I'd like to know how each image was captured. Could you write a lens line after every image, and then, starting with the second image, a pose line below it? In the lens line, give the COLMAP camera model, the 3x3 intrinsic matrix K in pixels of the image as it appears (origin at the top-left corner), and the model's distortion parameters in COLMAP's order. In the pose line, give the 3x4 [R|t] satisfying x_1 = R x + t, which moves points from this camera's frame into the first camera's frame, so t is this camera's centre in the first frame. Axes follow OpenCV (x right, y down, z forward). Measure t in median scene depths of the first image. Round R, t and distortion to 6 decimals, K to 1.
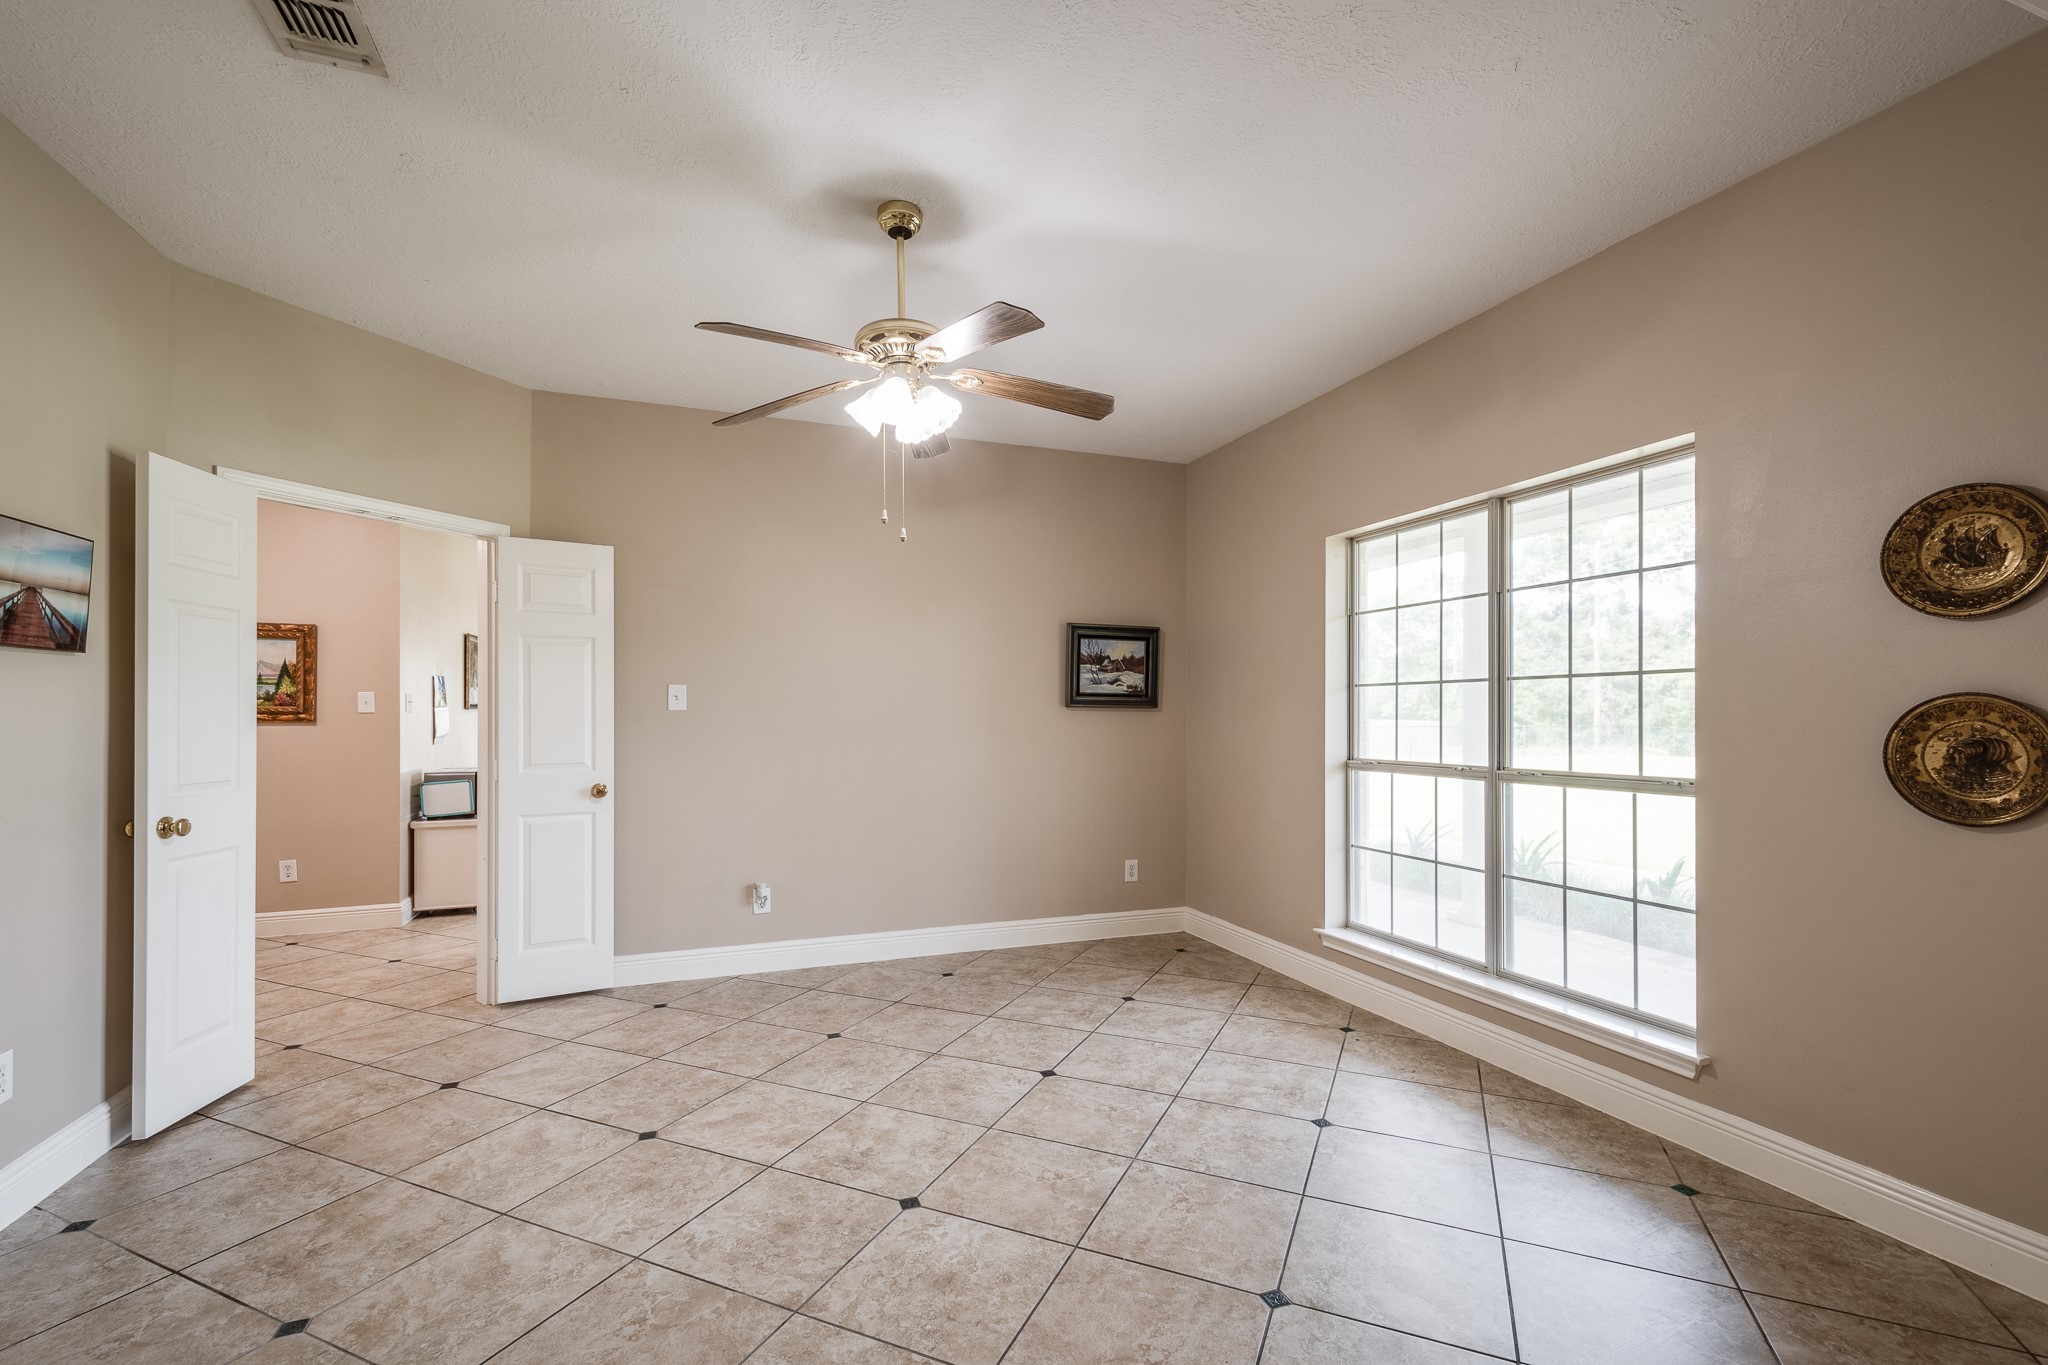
lens RADIAL K [[877.0, 0, 1021.1], [0, 877.0, 719.5], [0, 0, 1]] dist [0.001362, -0.000564]
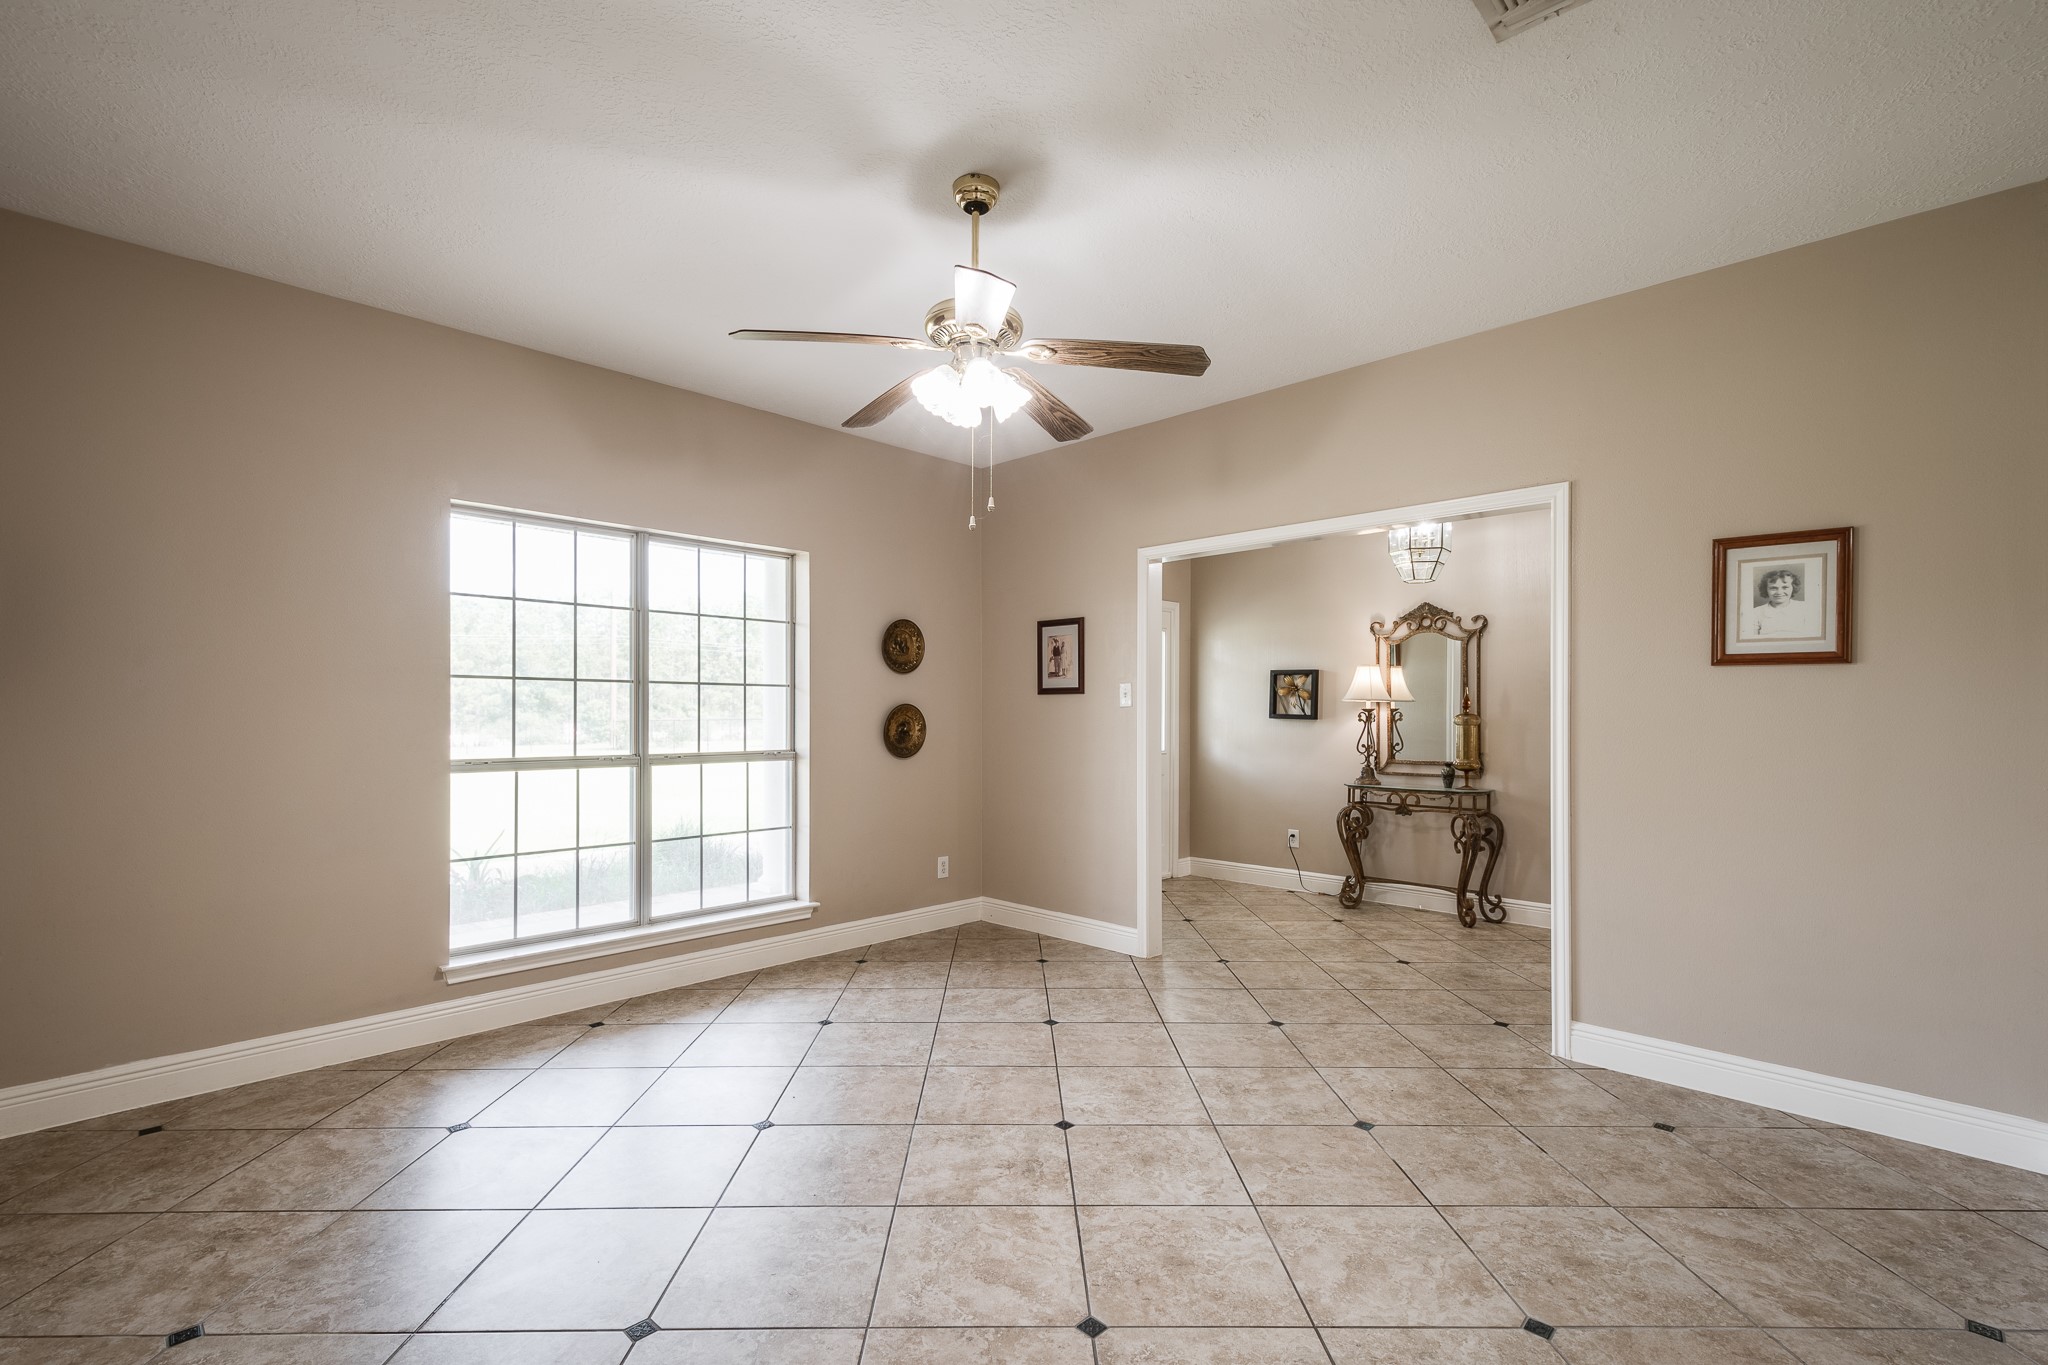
lens RADIAL K [[877.0, 0, 1024.7], [0, 877.0, 719.5], [0, 0, 1]] dist [0.001362, -0.000564]
pose [[-0.404789, -0.007378, 0.914380, -0.913422], [0.001654, 0.999960, 0.008800, -0.004725], [-0.914408, 0.005074, -0.404761, 1.177369]]
